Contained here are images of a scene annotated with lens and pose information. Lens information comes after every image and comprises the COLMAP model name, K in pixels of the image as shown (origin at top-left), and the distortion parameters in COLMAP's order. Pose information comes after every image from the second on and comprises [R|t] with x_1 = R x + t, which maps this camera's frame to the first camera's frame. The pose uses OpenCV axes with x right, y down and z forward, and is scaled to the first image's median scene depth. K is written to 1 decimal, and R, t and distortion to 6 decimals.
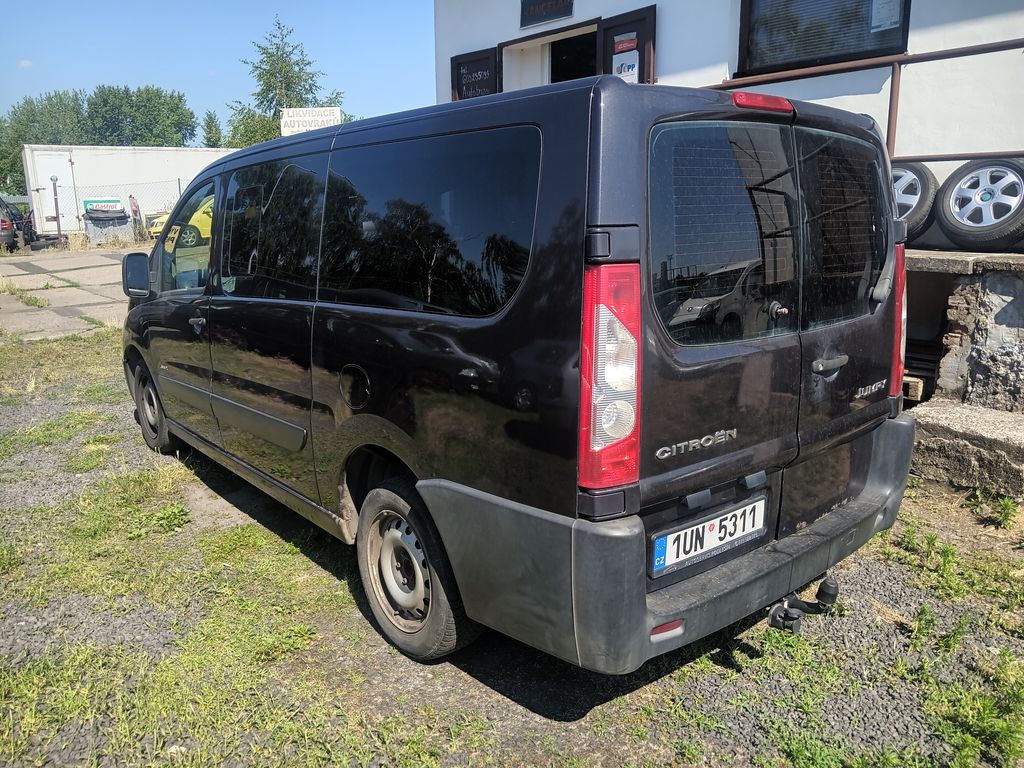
lens RADIAL K [[798.6, 0, 516.0], [0, 798.6, 385.3], [0, 0, 1]] dist [0.014998, -0.013647]
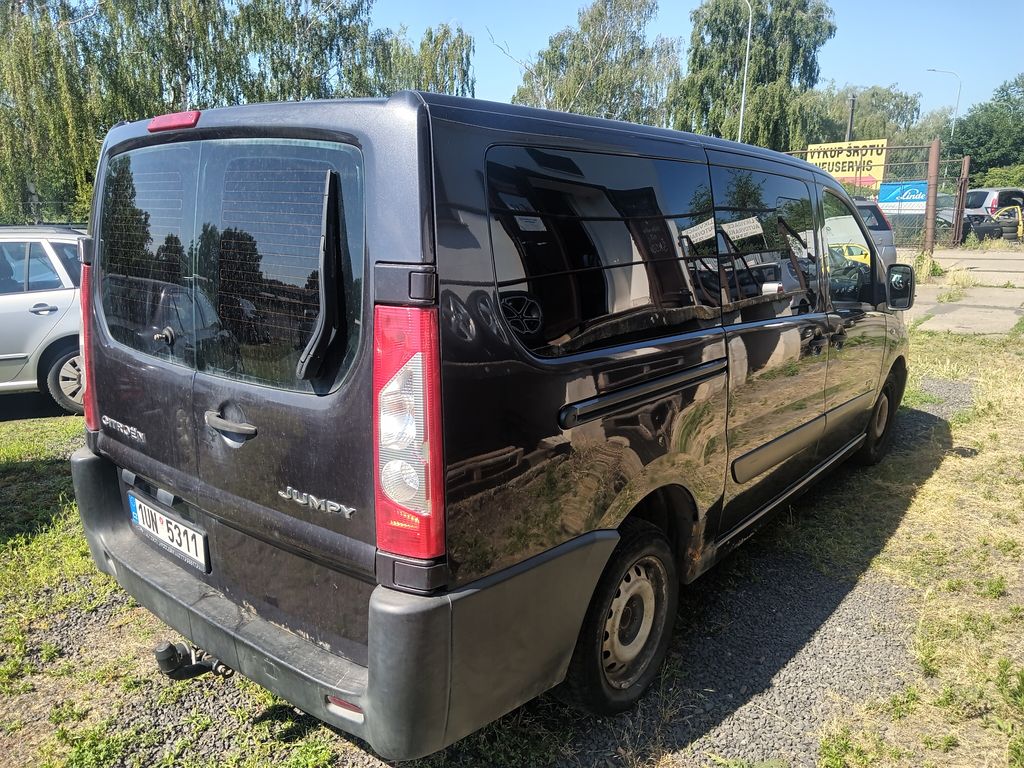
lens RADIAL K [[798.6, 0, 514.2], [0, 798.6, 377.5], [0, 0, 1]] dist [0.014998, -0.013647]
pose [[0.182027, 0.226556, -0.956838, 1.278841], [-0.226920, 0.956507, 0.183309, -0.303115], [0.956752, 0.183759, 0.225520, 1.137942]]
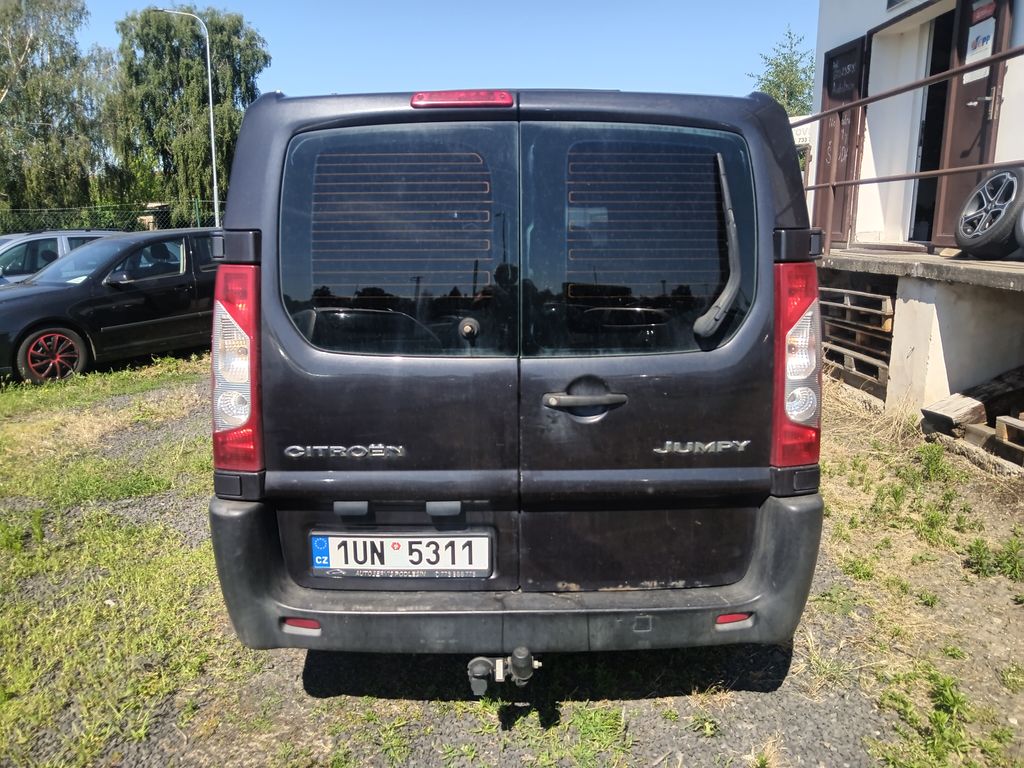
lens RADIAL K [[798.6, 0, 510.6], [0, 798.6, 377.8], [0, 0, 1]] dist [0.014998, -0.013647]
pose [[0.769912, 0.124435, -0.625901, 0.897334], [-0.137733, 0.990090, 0.027417, -0.065928], [0.623110, 0.065099, 0.779421, 0.312485]]
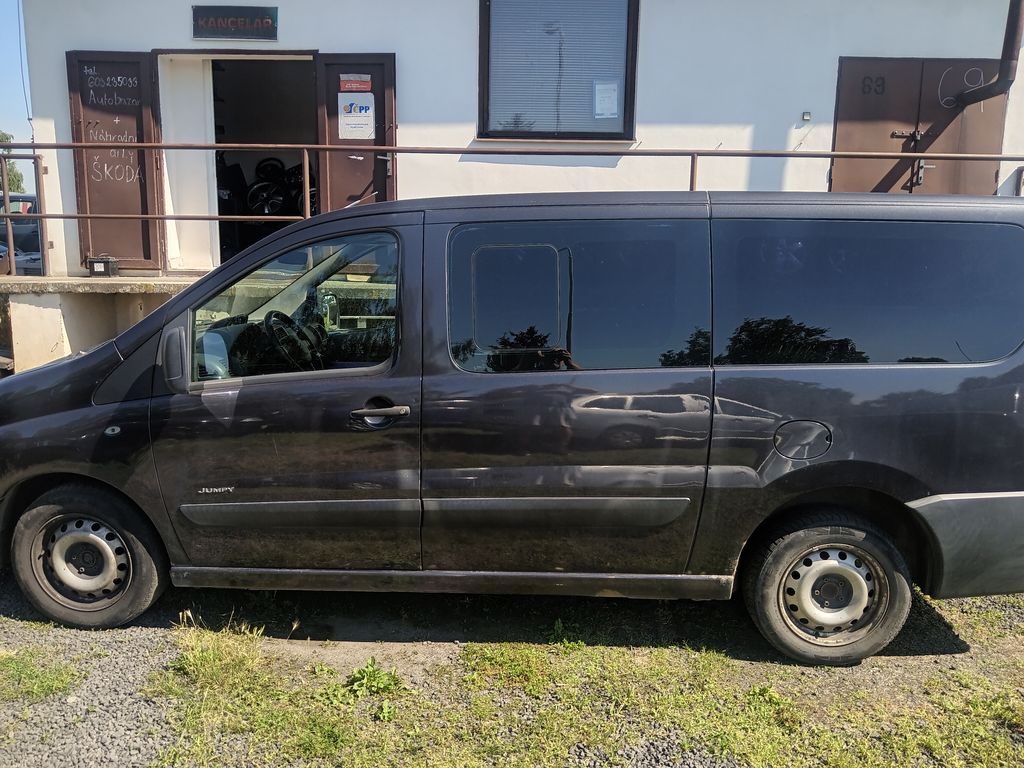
lens RADIAL K [[798.6, 0, 511.3], [0, 798.6, 389.3], [0, 0, 1]] dist [0.014998, -0.013647]
pose [[0.658355, -0.124407, 0.742355, -1.451571], [0.139407, 0.989337, 0.042165, -0.194435], [-0.739685, 0.075730, 0.668679, 0.637970]]
